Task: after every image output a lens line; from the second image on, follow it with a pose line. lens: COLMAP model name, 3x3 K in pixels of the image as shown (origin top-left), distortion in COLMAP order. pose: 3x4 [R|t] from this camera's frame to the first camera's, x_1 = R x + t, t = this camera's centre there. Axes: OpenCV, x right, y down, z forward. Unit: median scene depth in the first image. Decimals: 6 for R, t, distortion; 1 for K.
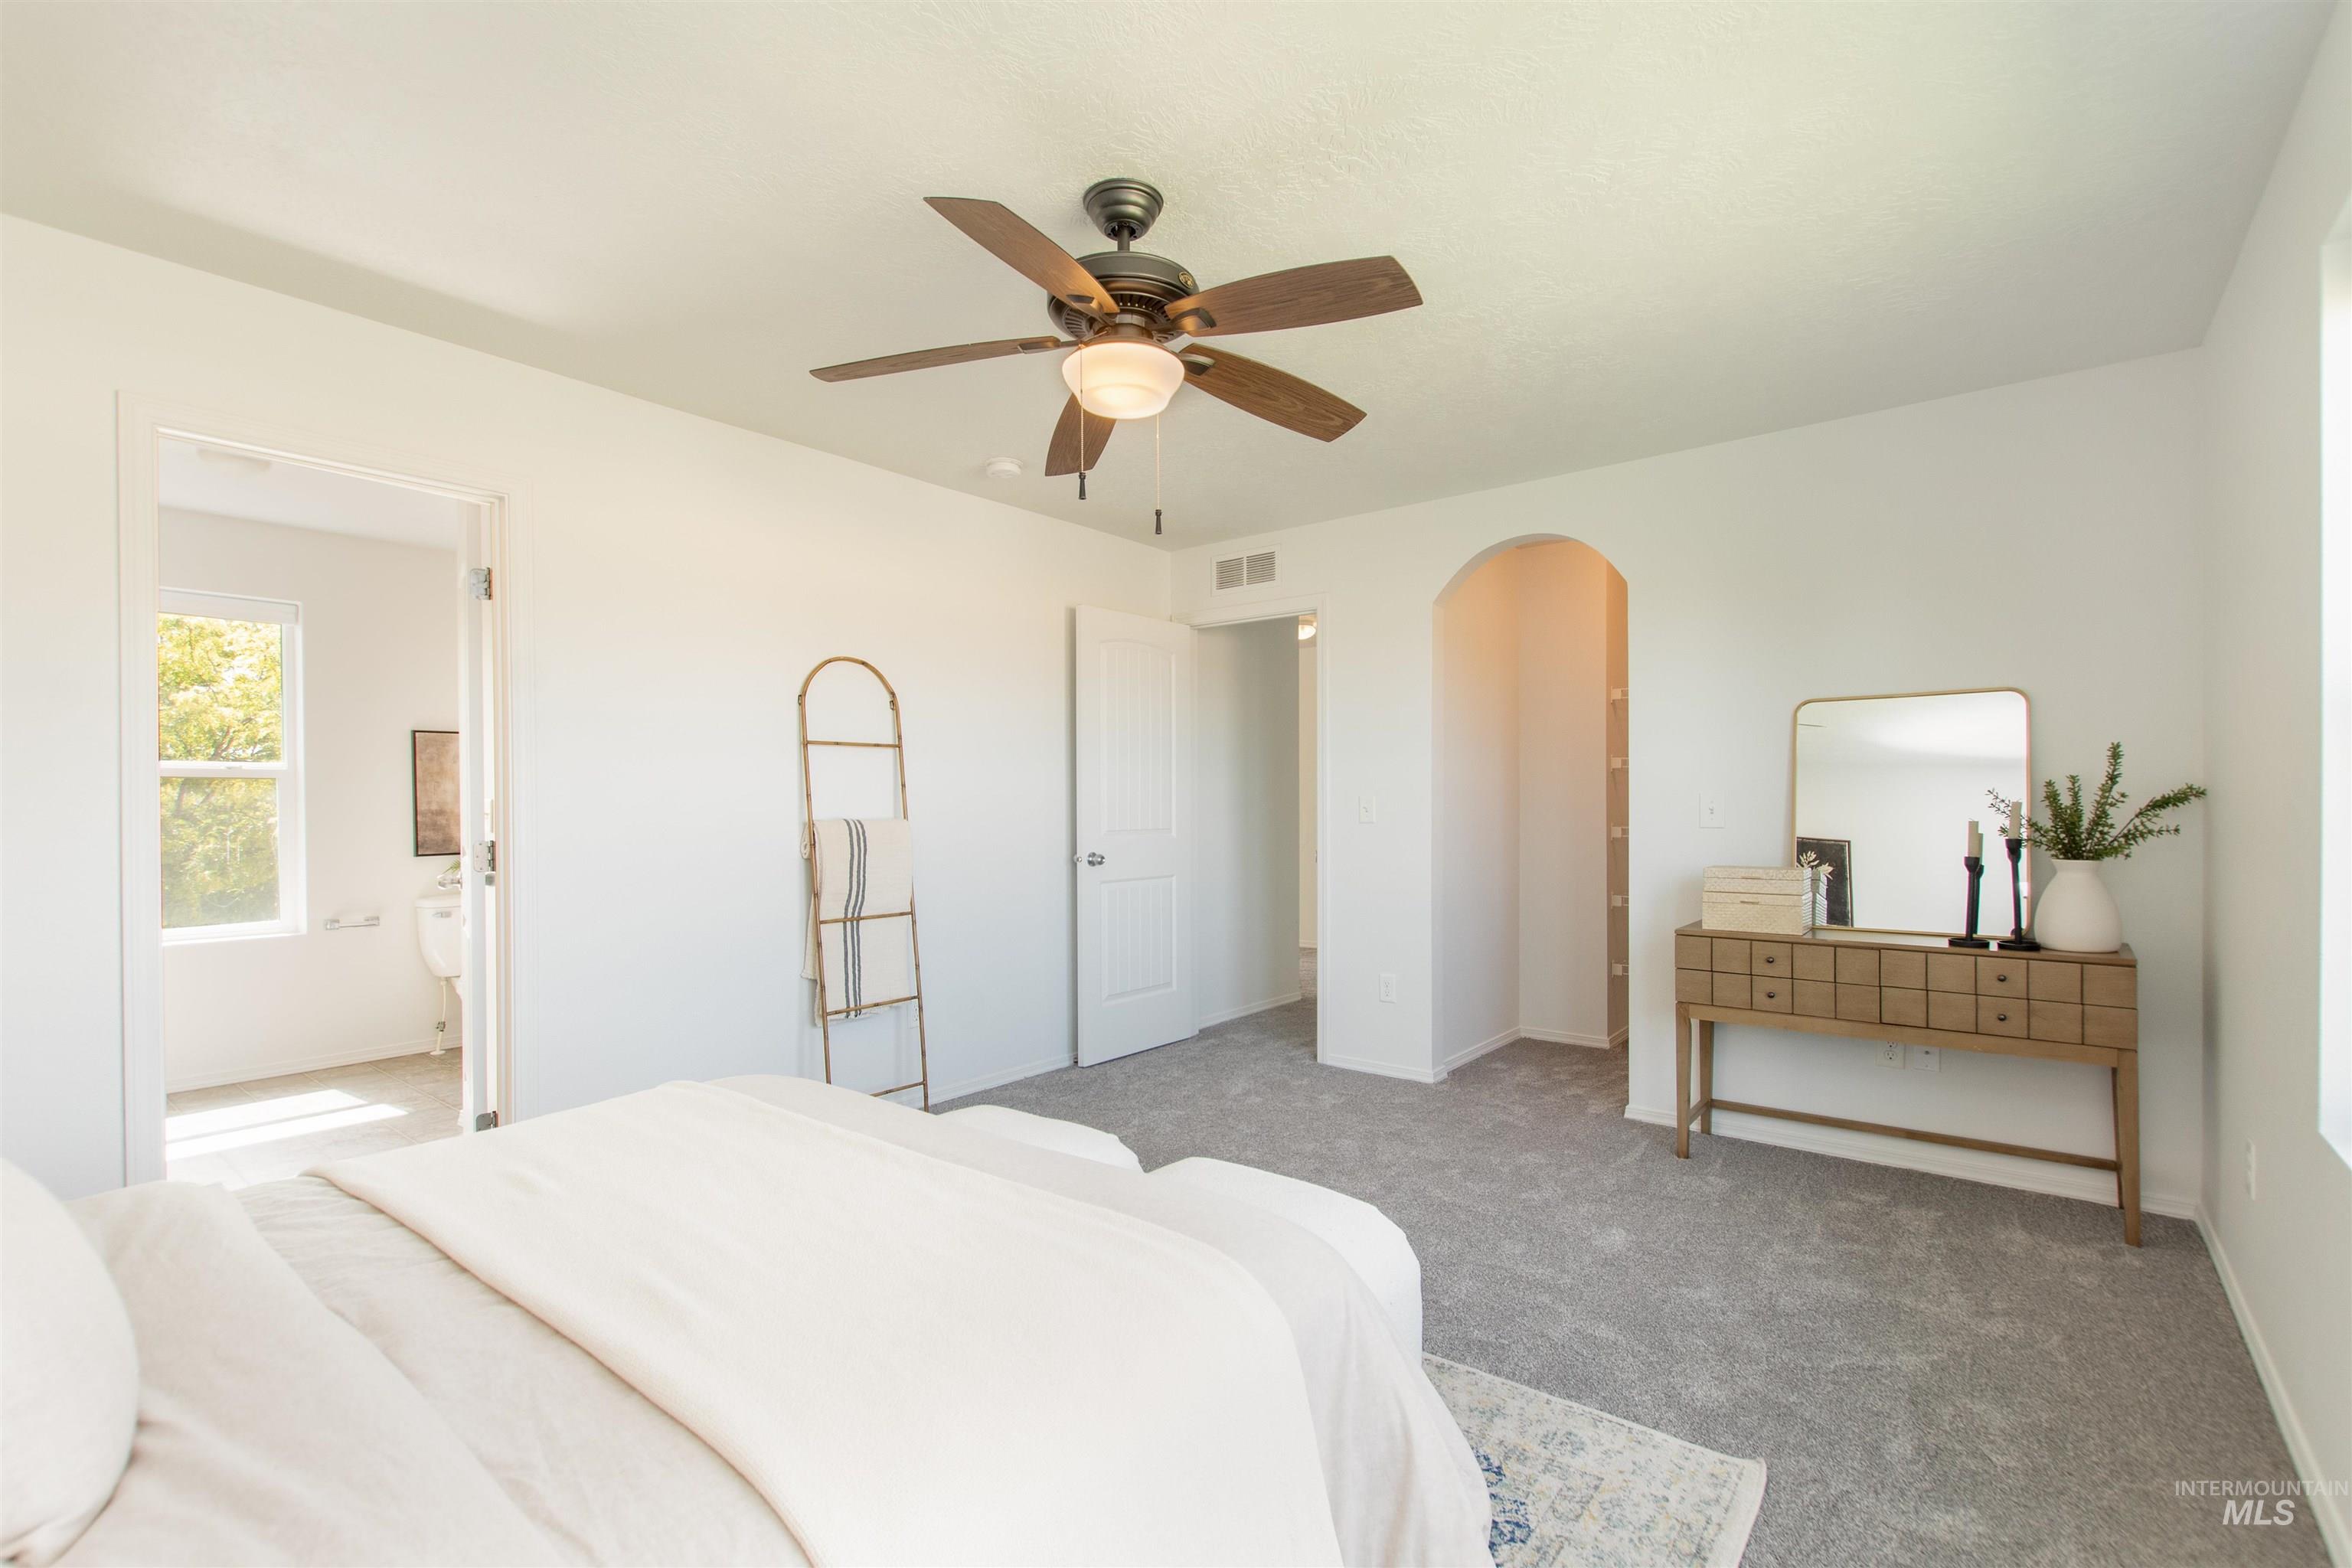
lens RADIAL K [[1044.6, 0, 1170.4], [0, 1044.6, 809.8], [0, 0, 1]] dist [0.013768, -0.009065]
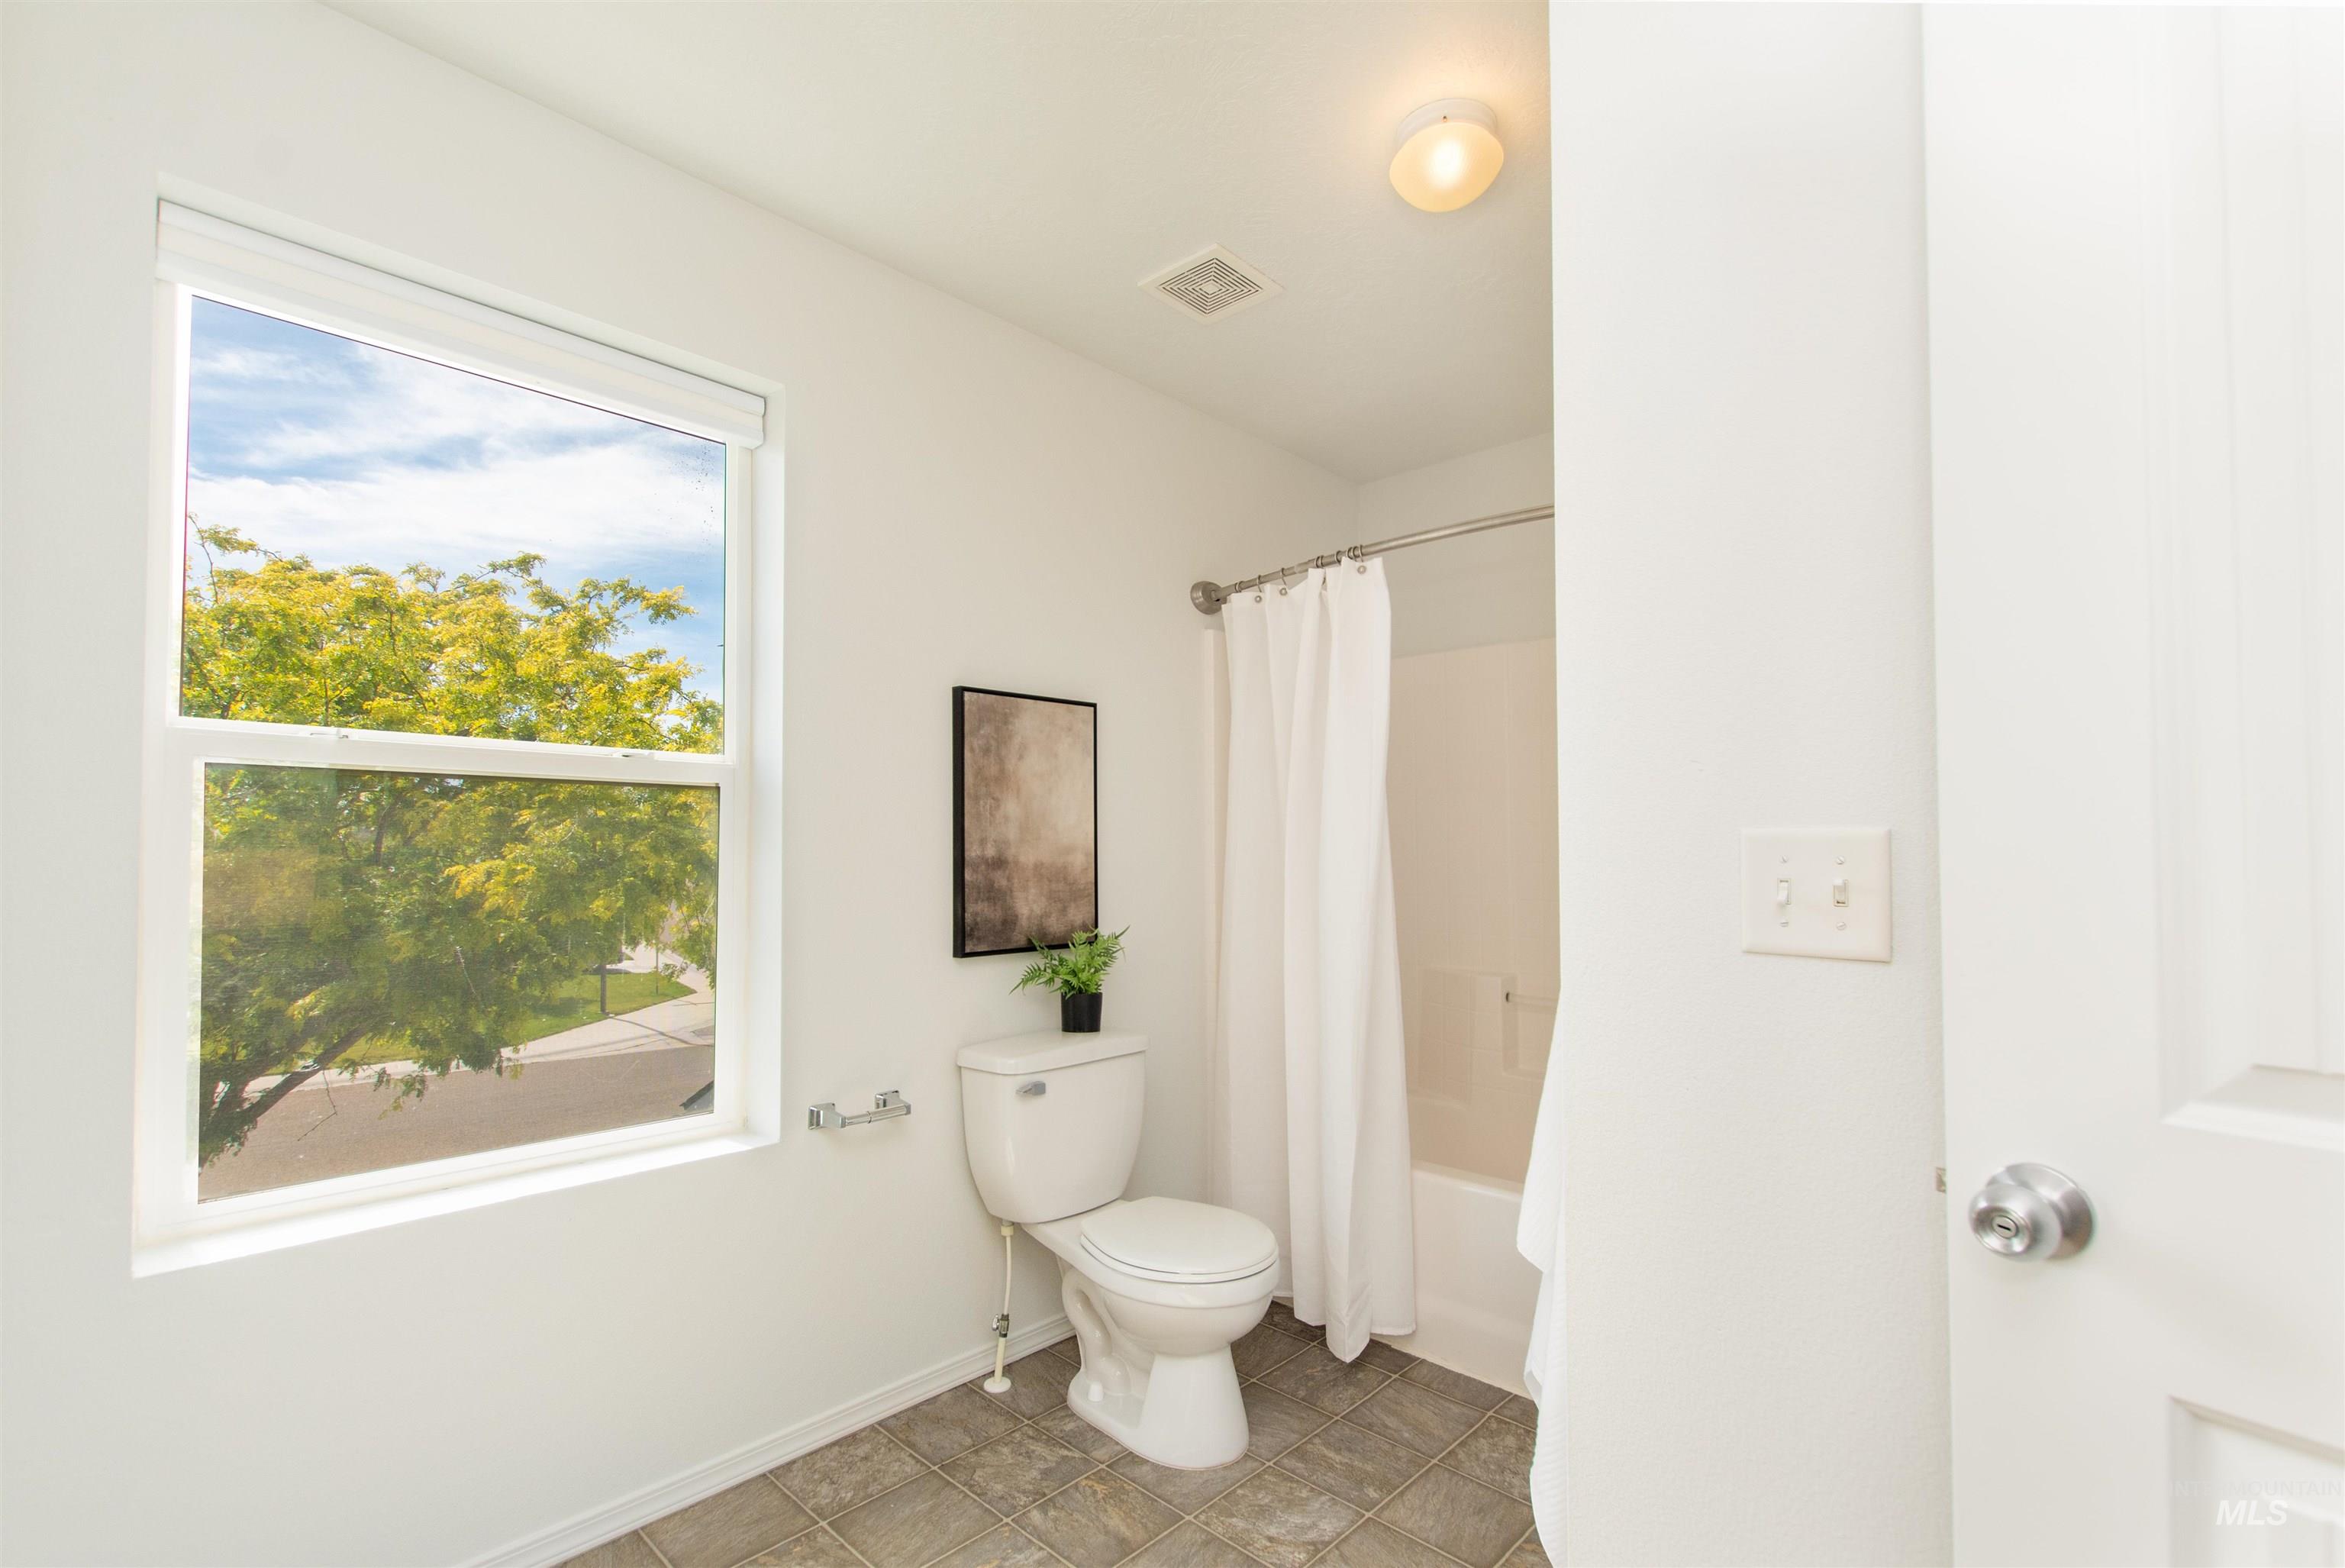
lens RADIAL K [[1048.0, 0, 1169.3], [0, 1048.0, 819.7], [0, 0, 1]] dist [0.000999, 0.000787]
pose [[0.997651, 0.003585, -0.068412, -0.592749], [-0.006161, 0.999278, -0.037480, 0.000389], [0.068228, 0.037814, 0.996953, 0.537246]]
